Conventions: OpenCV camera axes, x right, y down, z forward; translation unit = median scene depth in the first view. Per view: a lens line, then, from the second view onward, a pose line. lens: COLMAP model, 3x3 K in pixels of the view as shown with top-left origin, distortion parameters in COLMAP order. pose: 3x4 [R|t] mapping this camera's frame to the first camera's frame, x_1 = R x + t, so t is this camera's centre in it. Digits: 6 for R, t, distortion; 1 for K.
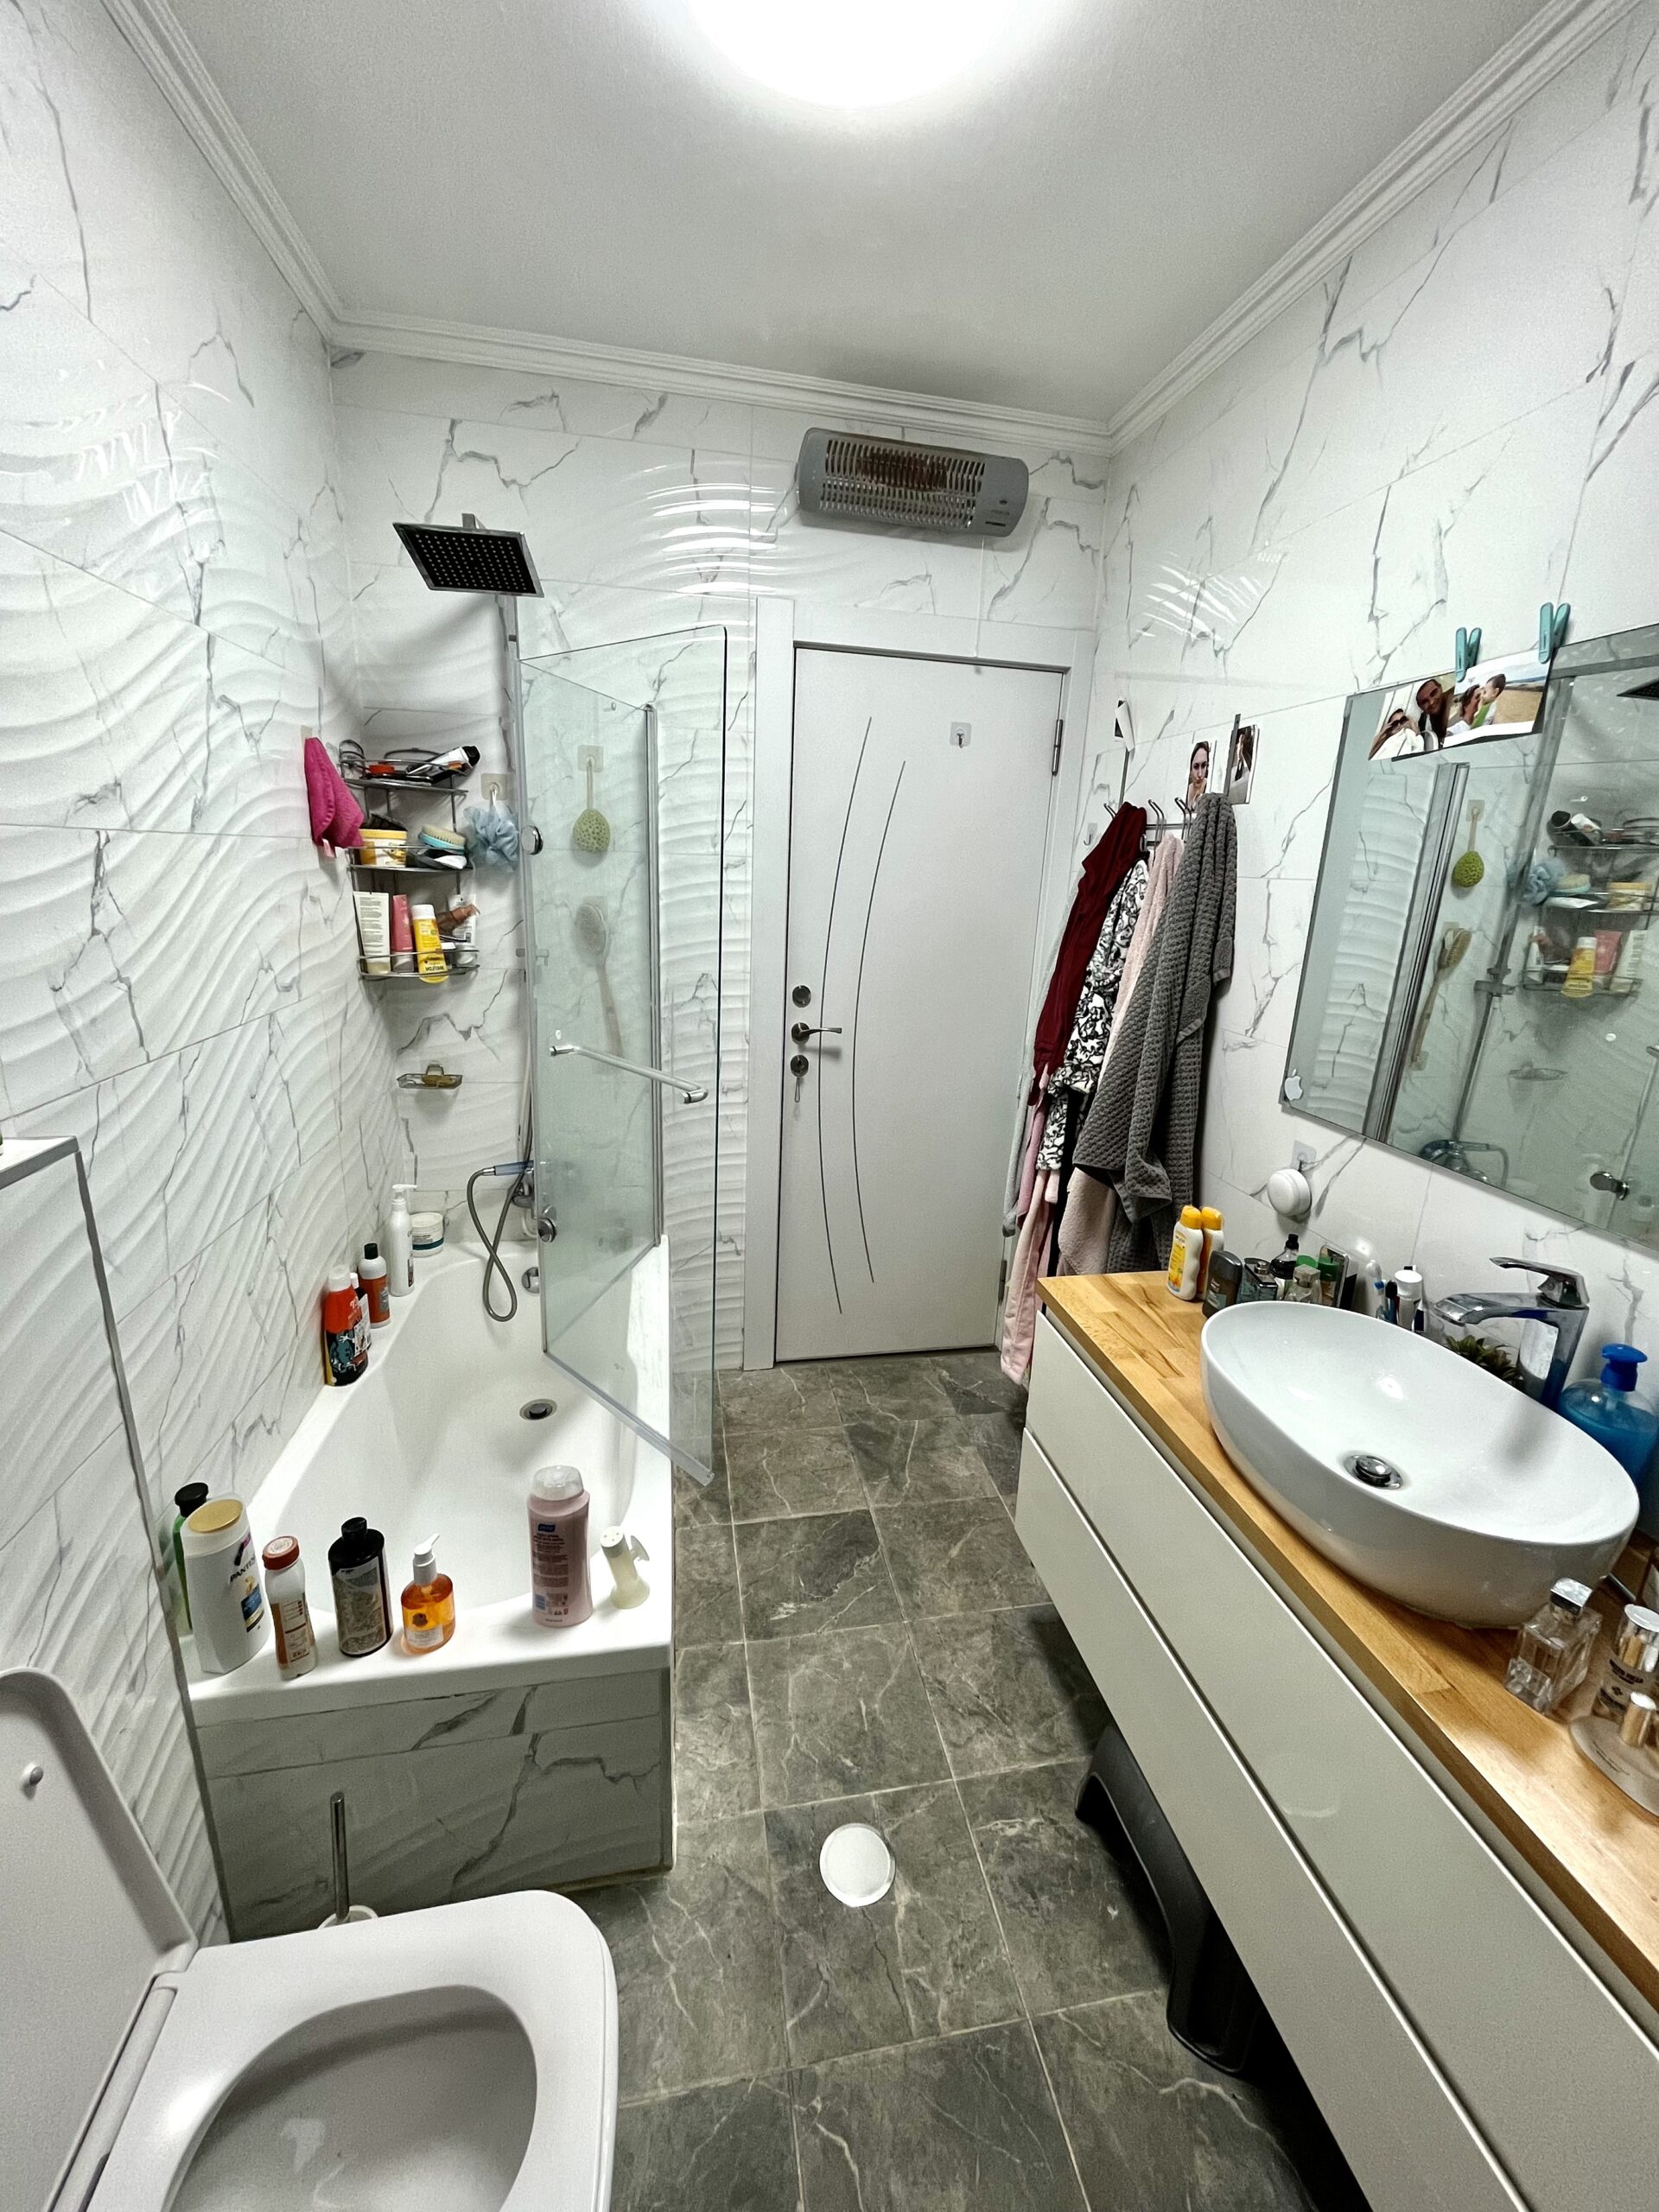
lens RADIAL K [[890.9, 0, 841.6], [0, 890.9, 1098.4], [0, 0, 1]] dist [-0.000094, -0.000016]
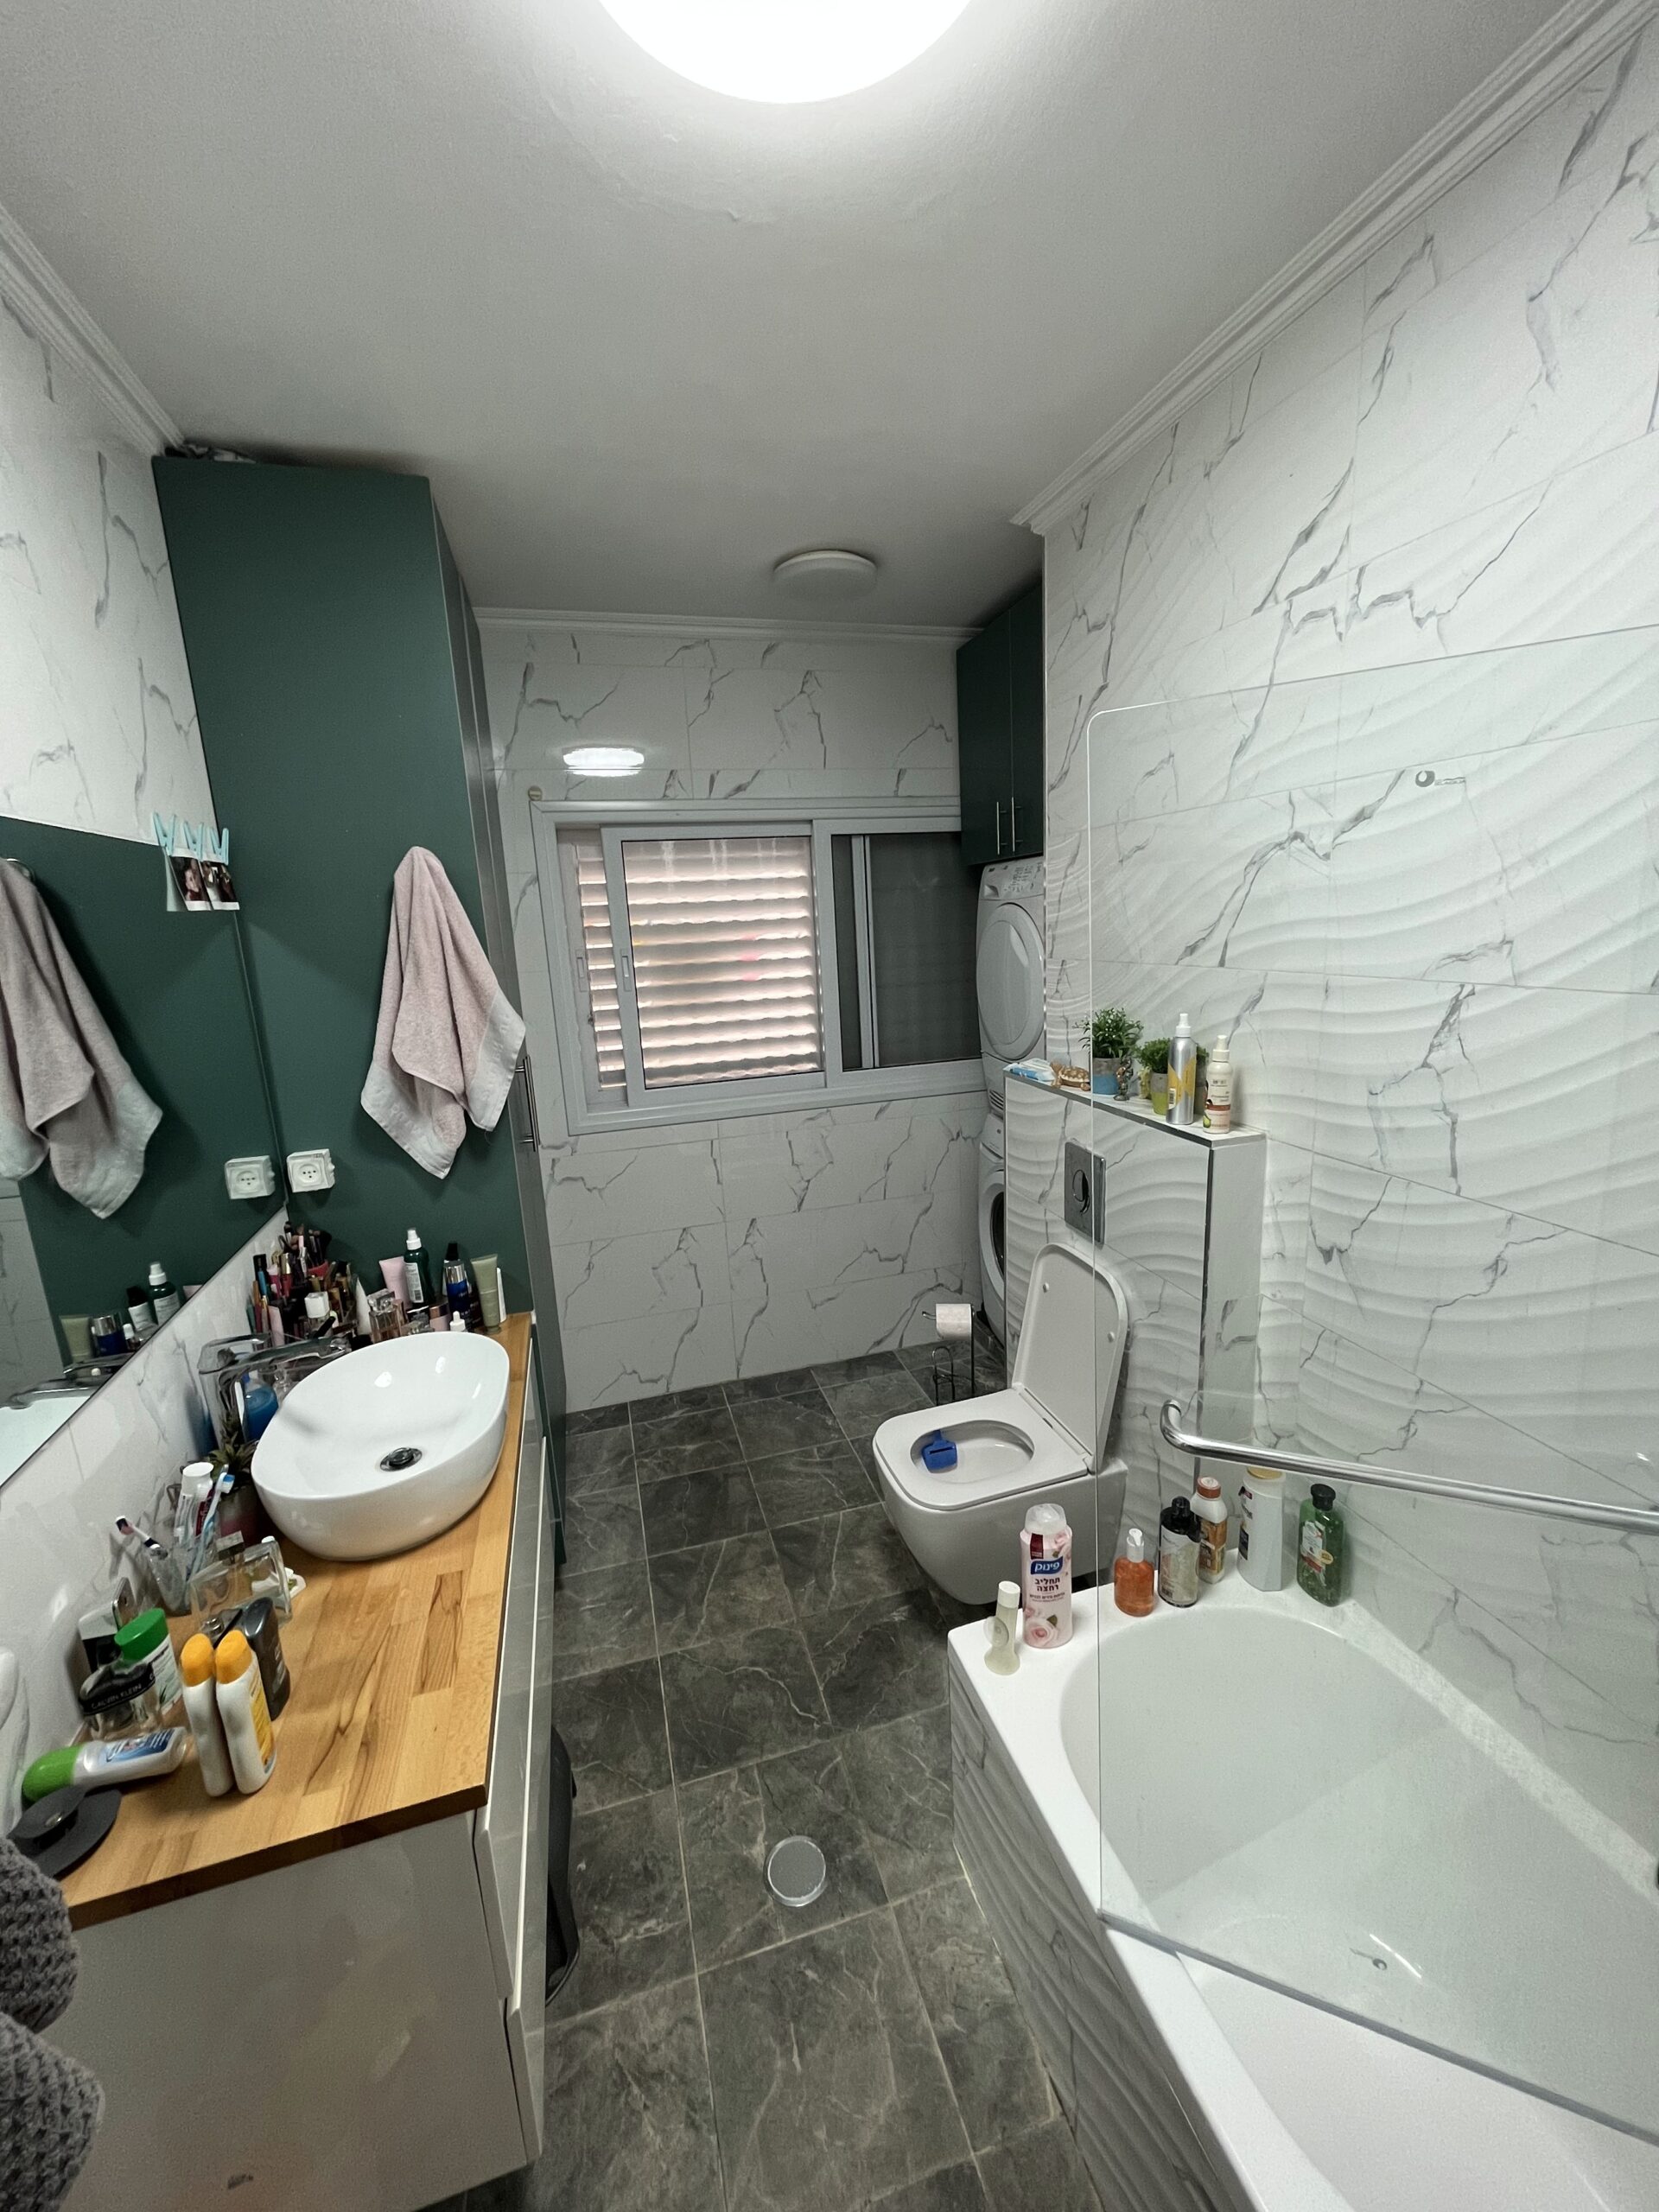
lens RADIAL K [[890.9, 0, 836.4], [0, 890.9, 1105.2], [0, 0, 1]] dist [-0.000094, -0.000016]
pose [[-0.995376, 0.028472, -0.091735, 0.043793], [-0.016713, 0.889148, 0.457314, -0.517739], [0.094586, 0.456733, -0.884561, 1.548919]]
